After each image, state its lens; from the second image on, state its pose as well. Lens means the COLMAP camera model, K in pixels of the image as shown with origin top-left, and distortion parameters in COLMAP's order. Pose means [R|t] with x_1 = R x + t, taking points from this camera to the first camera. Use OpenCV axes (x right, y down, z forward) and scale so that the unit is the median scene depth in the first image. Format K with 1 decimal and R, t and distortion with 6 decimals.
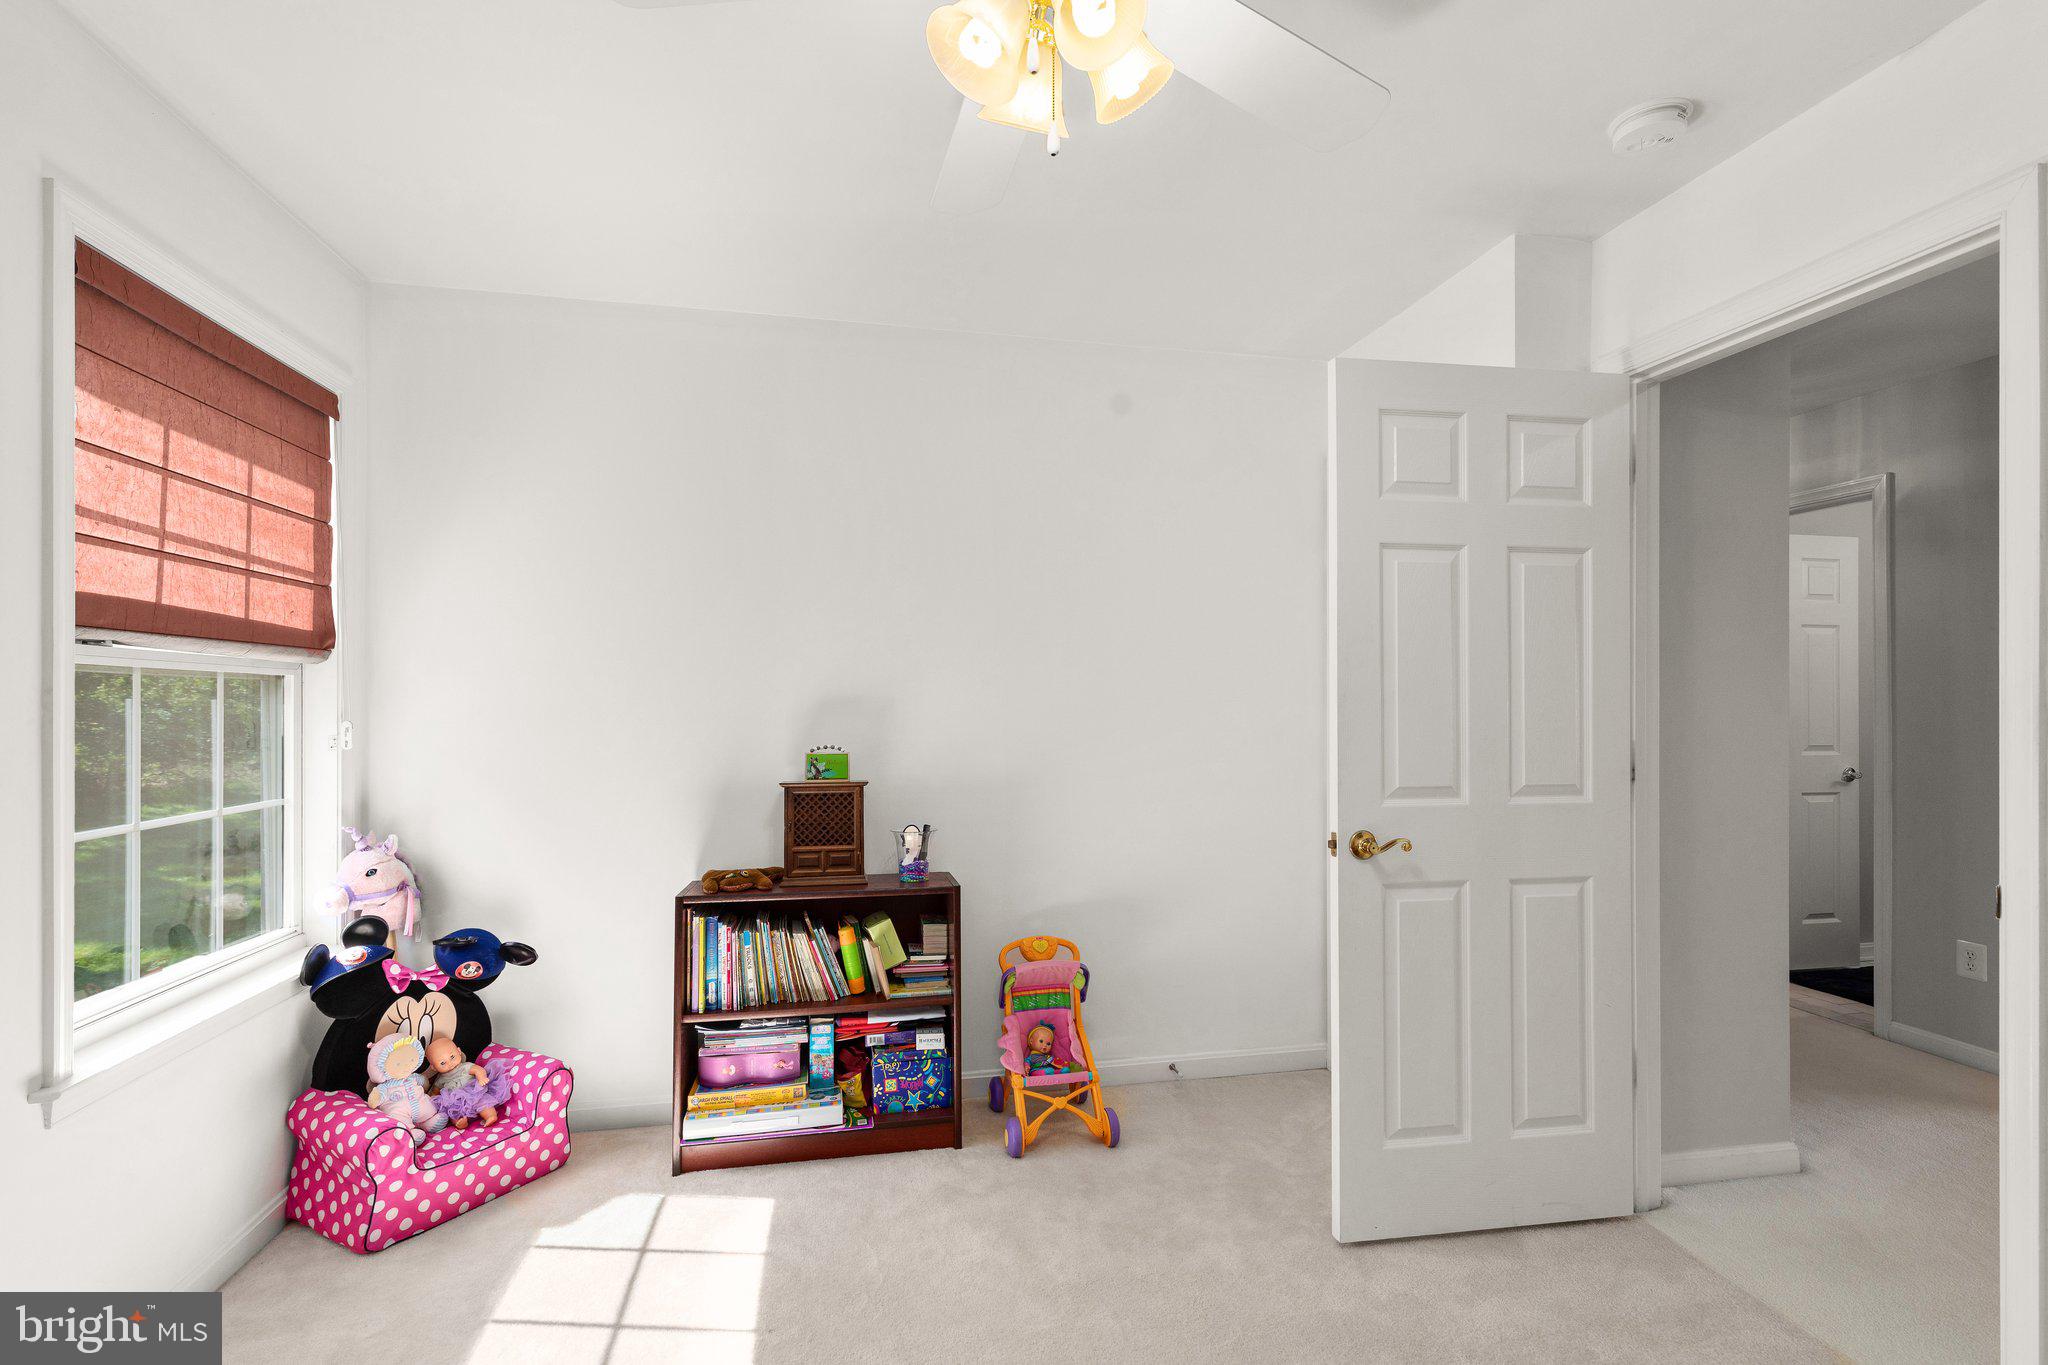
lens RADIAL K [[925.1, 0, 1027.9], [0, 925.1, 694.4], [0, 0, 1]] dist [0.012211, -0.002801]
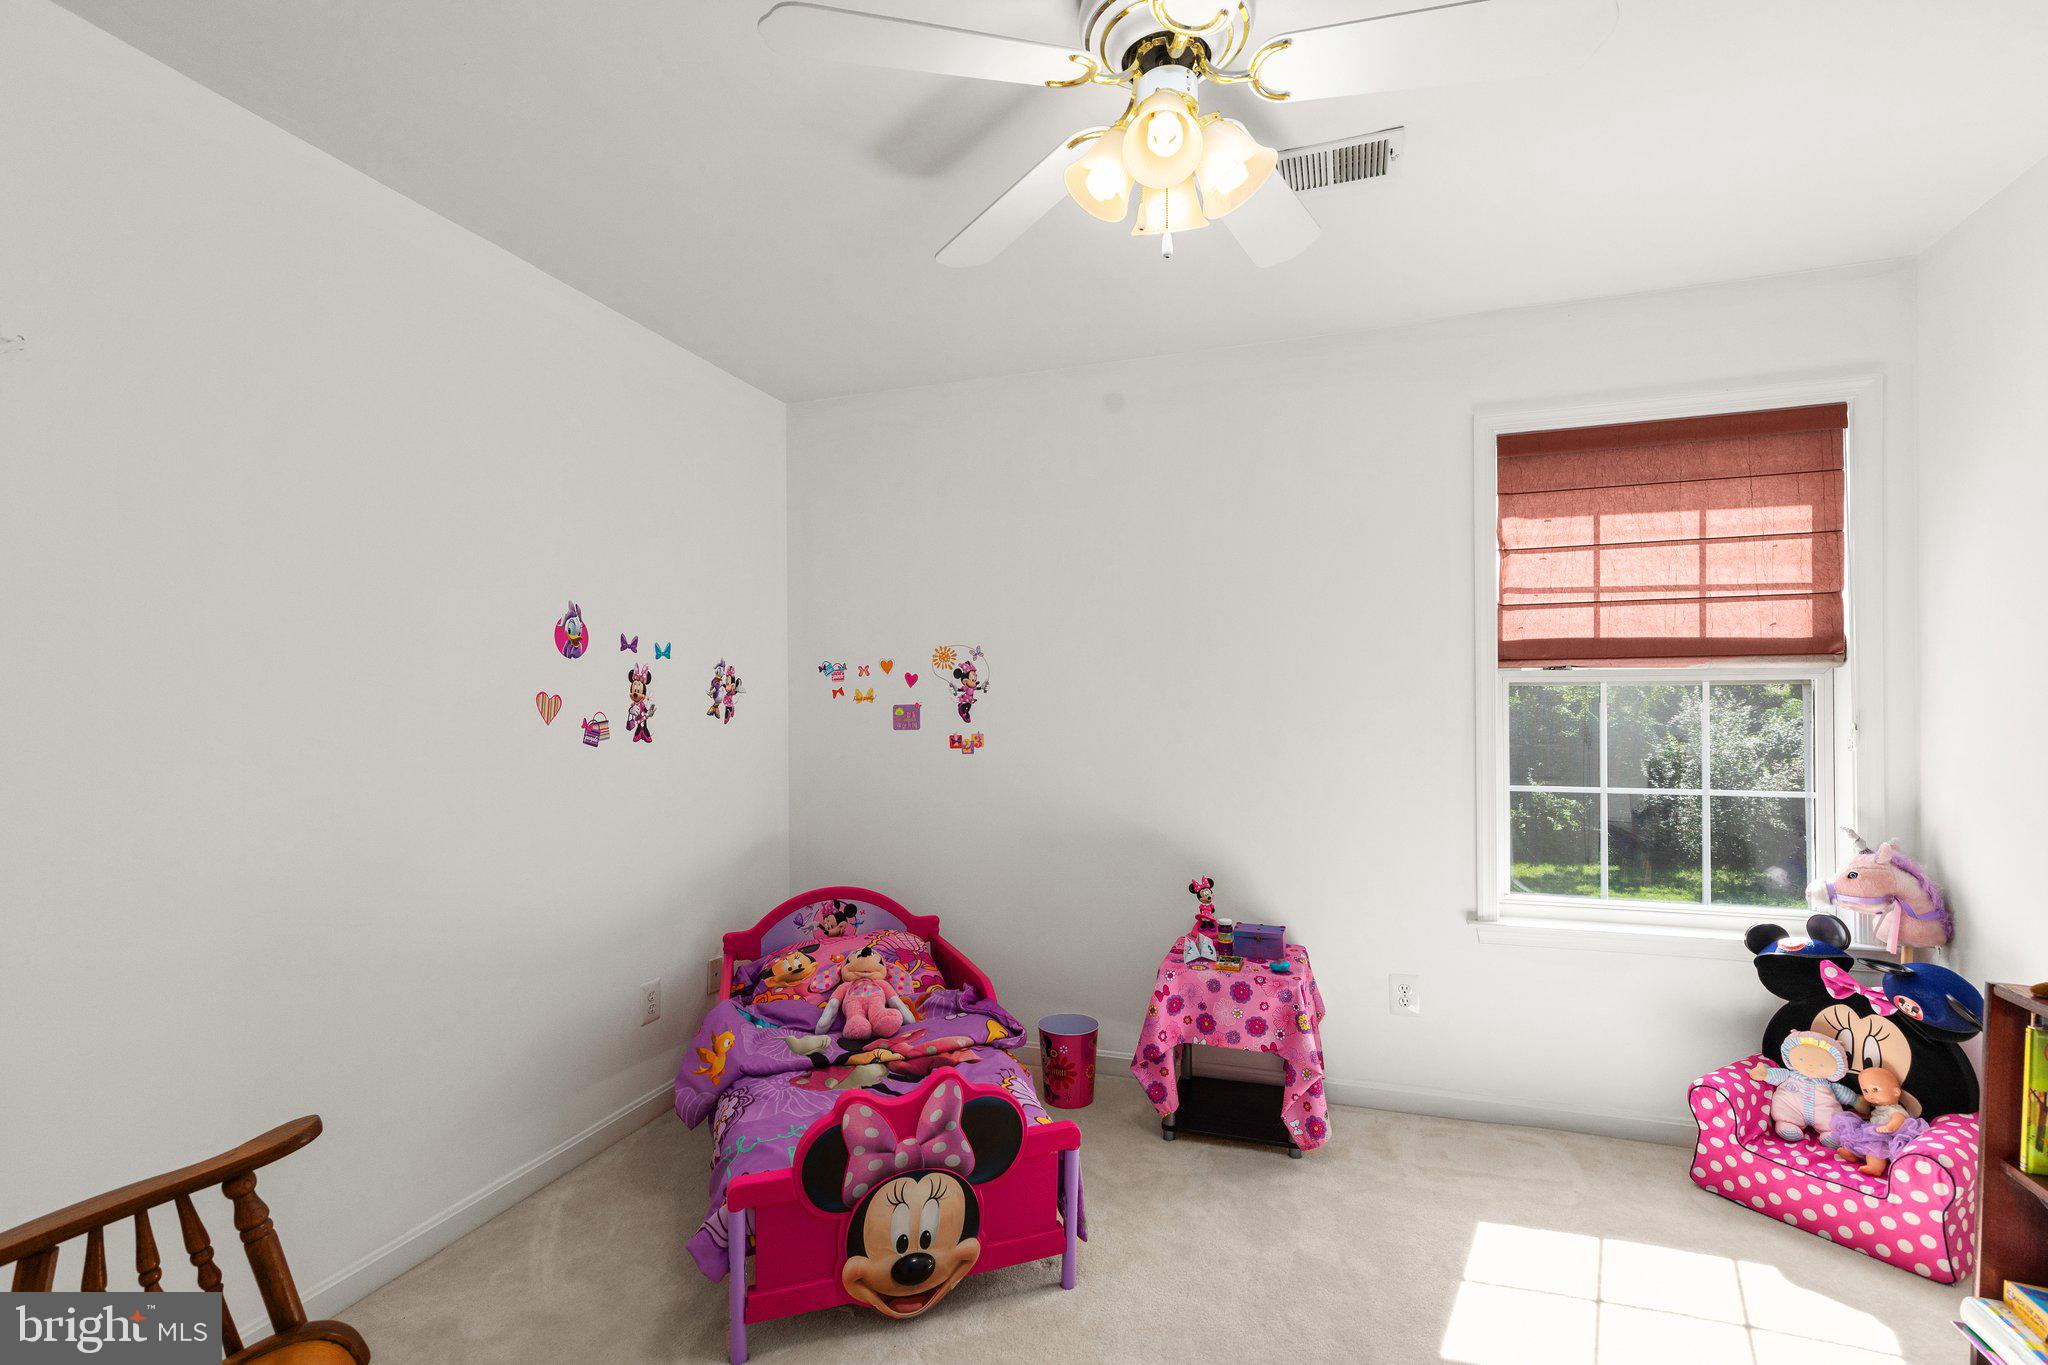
lens RADIAL K [[925.1, 0, 1026.9], [0, 925.1, 697.9], [0, 0, 1]] dist [0.012211, -0.002801]
pose [[-0.487249, -0.010854, -0.873196, 0.642268], [0.011040, 0.999766, -0.018588, 0.011289], [0.873193, -0.018696, -0.487015, 0.775517]]
